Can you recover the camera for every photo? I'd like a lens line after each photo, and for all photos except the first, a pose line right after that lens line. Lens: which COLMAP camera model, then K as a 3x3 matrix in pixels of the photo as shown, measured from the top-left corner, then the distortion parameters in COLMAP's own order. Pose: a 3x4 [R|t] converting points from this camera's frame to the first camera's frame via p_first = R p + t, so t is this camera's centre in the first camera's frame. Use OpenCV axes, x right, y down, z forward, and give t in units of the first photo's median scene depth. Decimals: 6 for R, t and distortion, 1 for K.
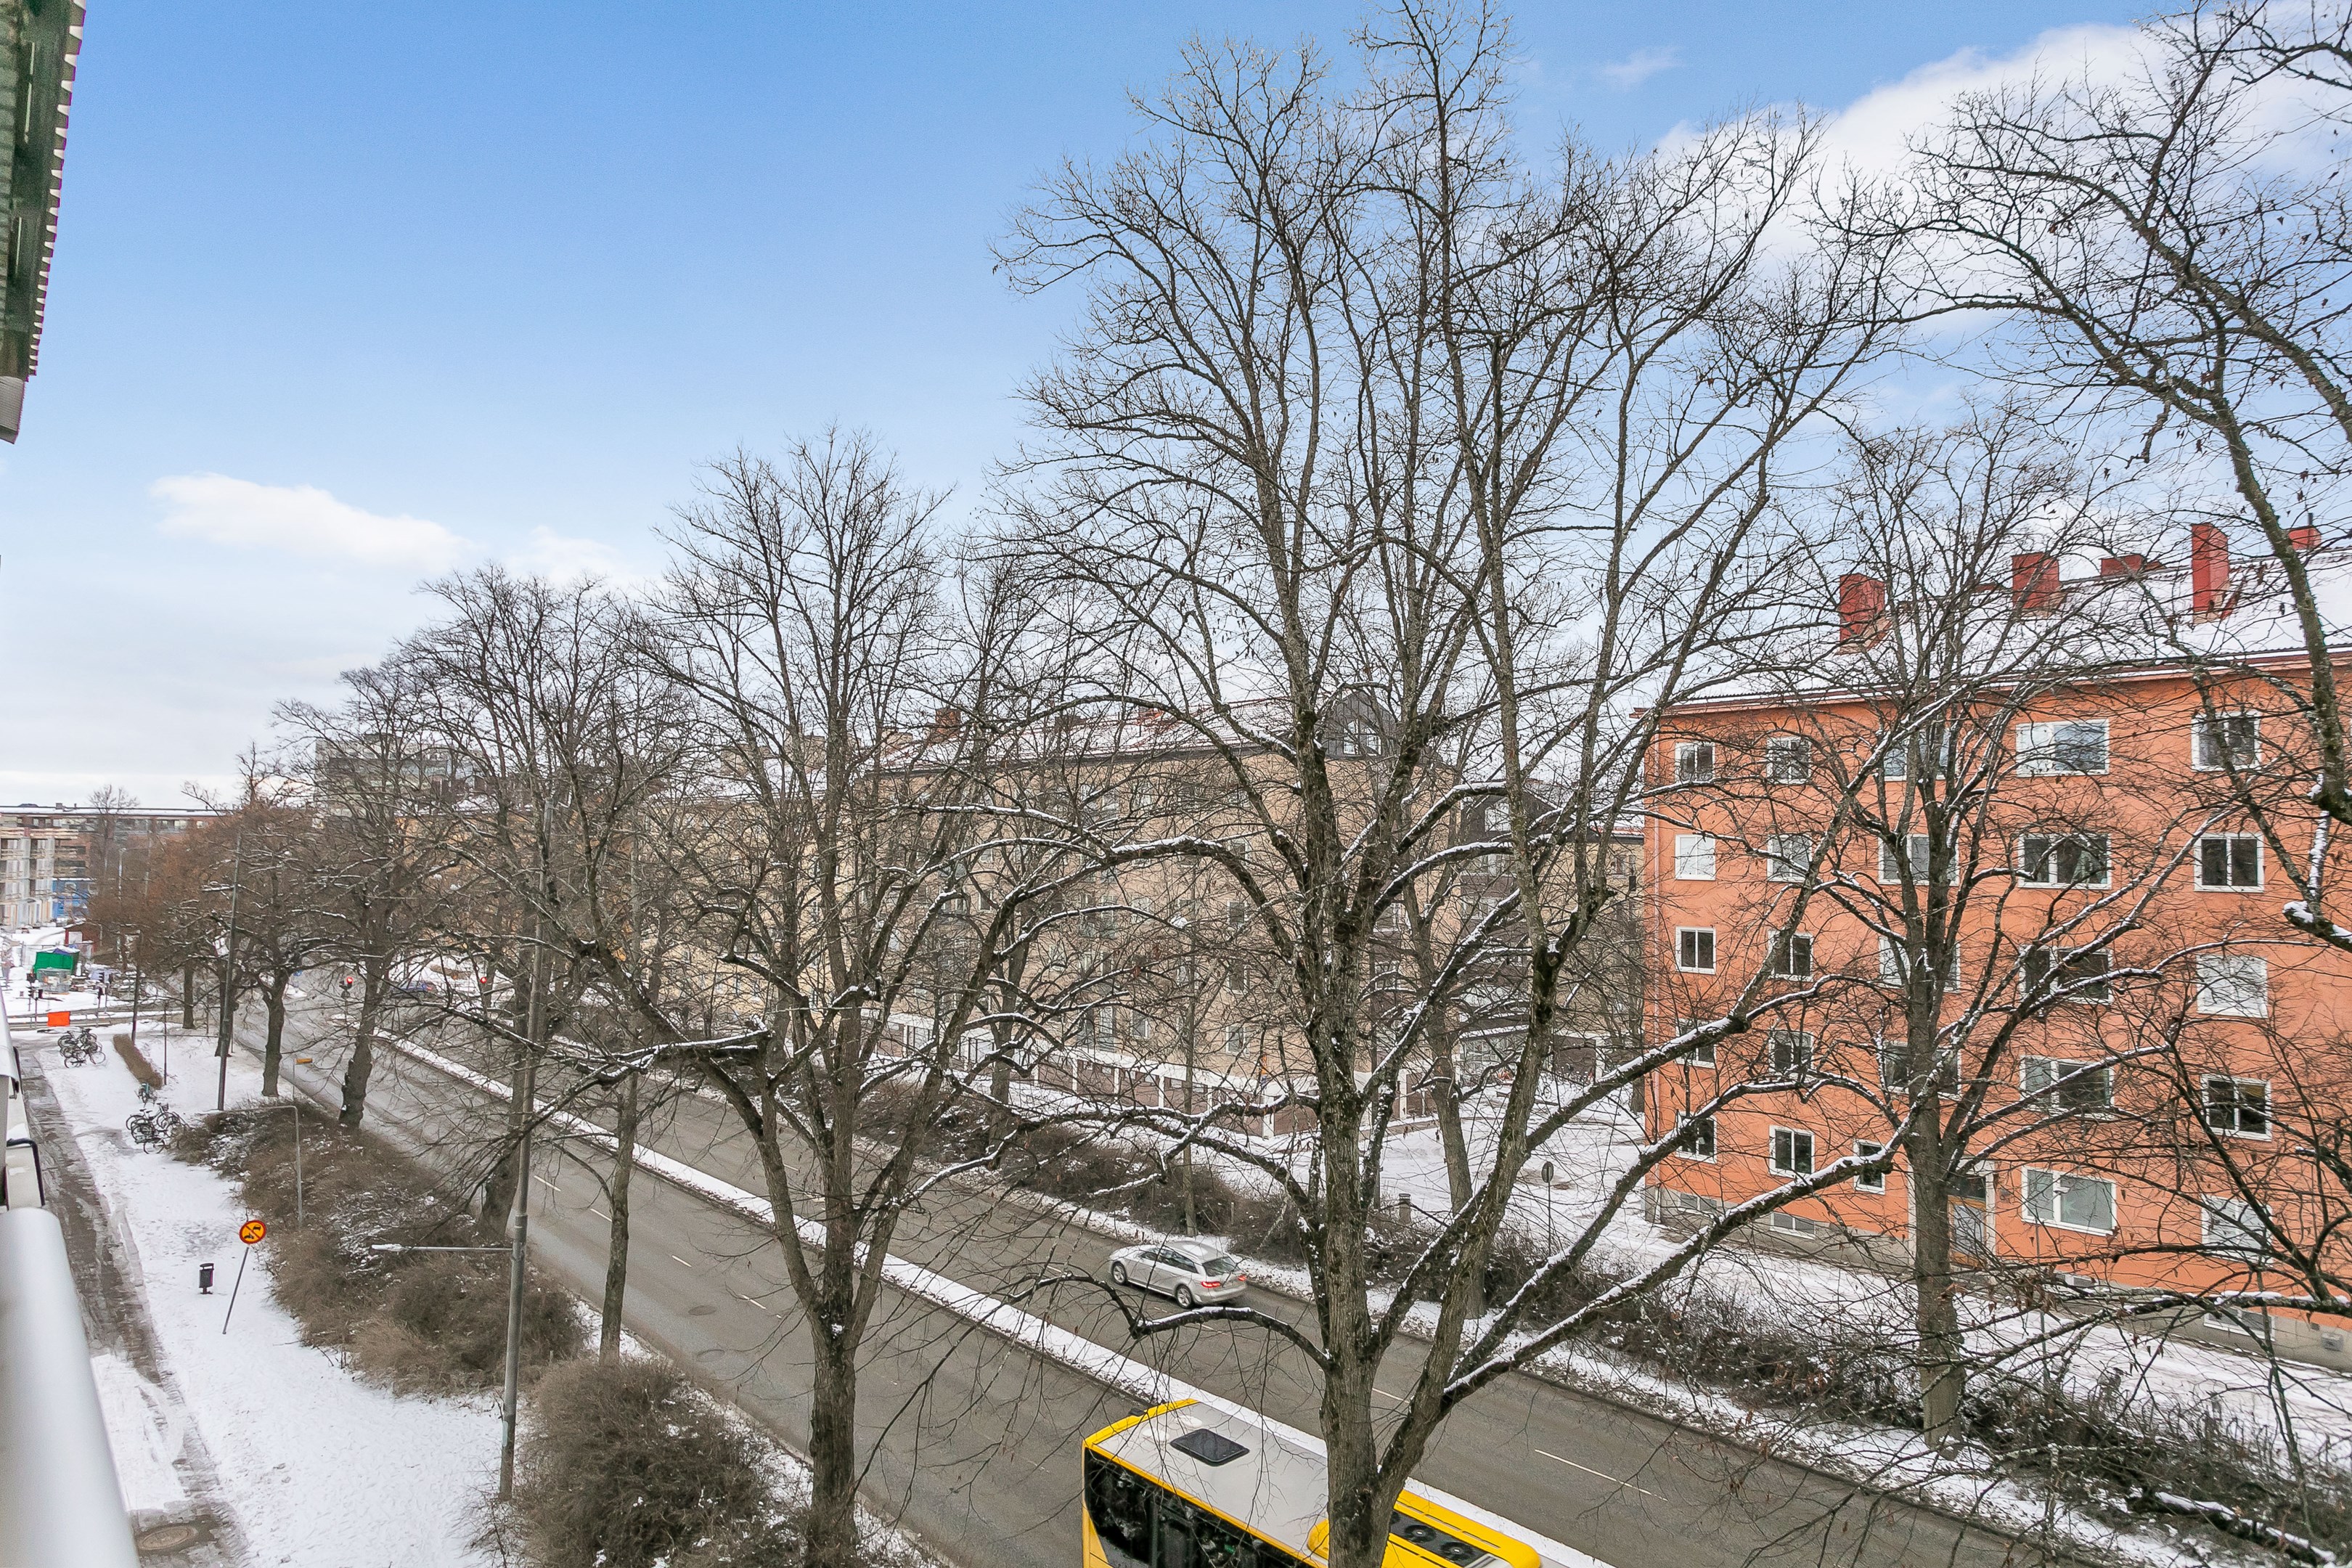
lens RADIAL K [[1301.7, 0, 1176.0], [0, 1301.7, 784.0], [0, 0, 1]] dist [-0.001711, 0.000337]
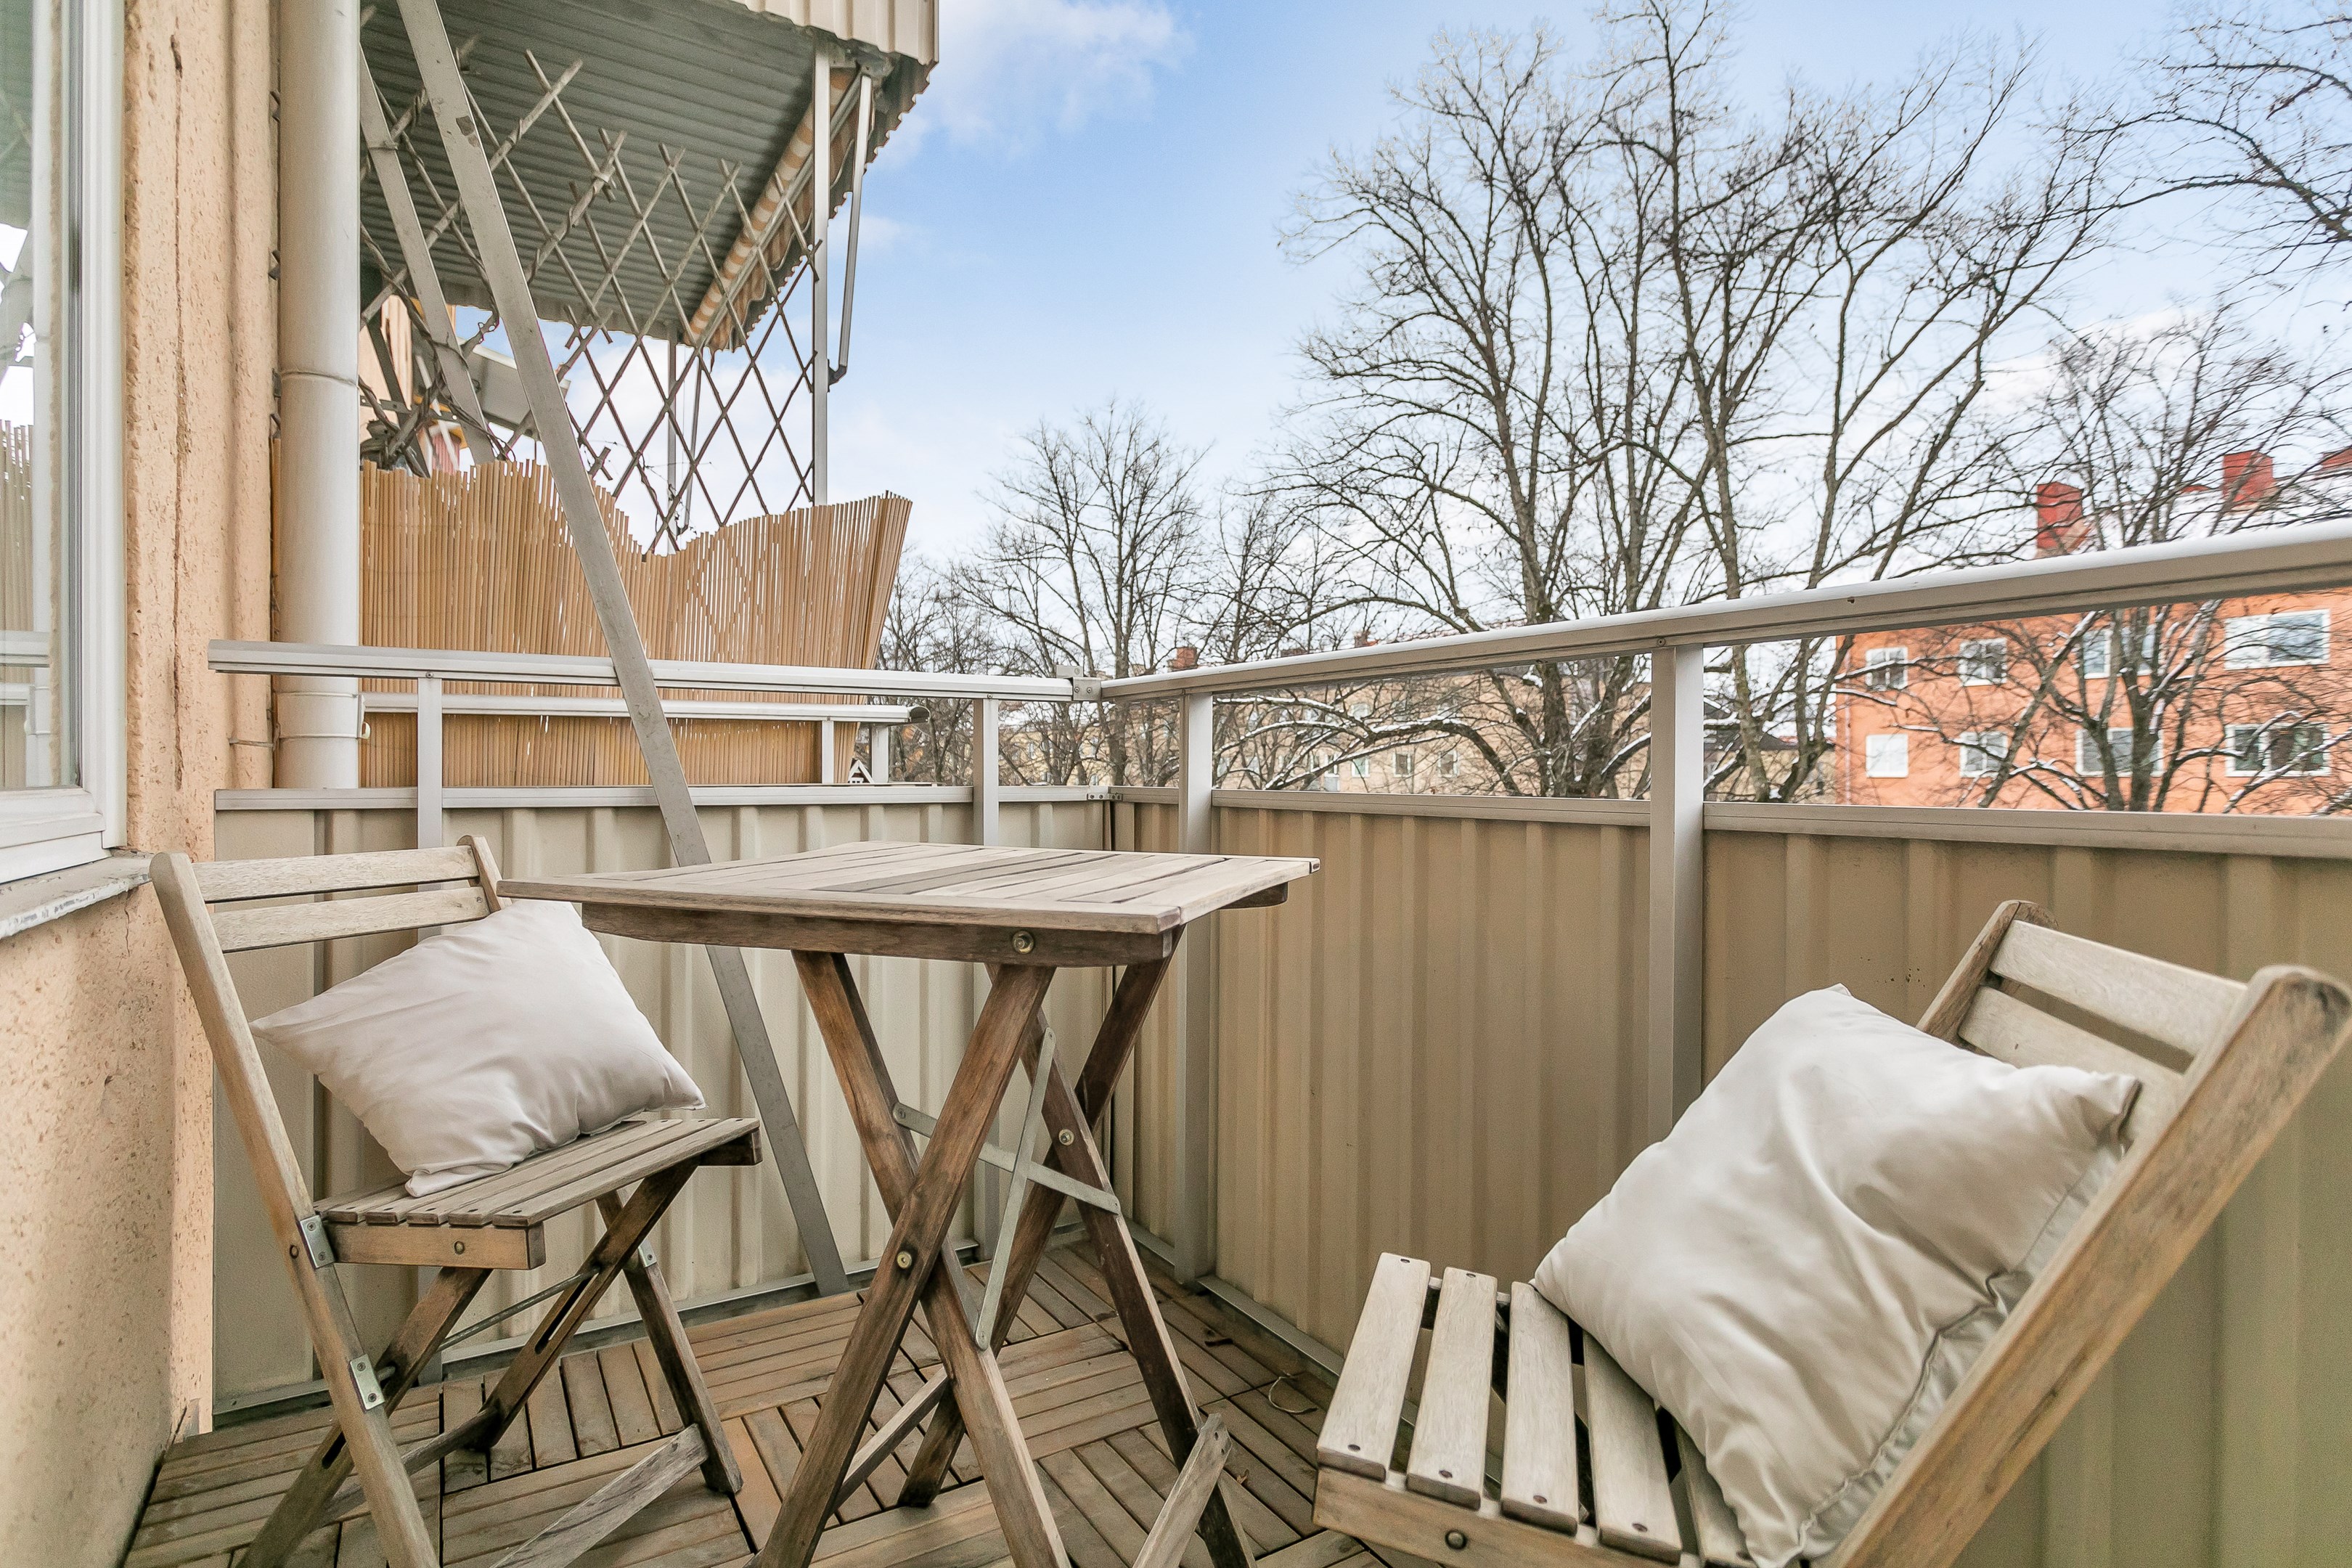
lens RADIAL K [[1170.9, 0, 1158.4], [0, 1170.9, 775.4], [0, 0, 1]] dist [-0.002515, -0.000112]
pose [[0.986284, -0.015131, -0.164360, -0.071448], [0.020378, 0.999334, 0.030283, 0.059310], [0.163793, -0.033217, 0.985935, -0.104303]]
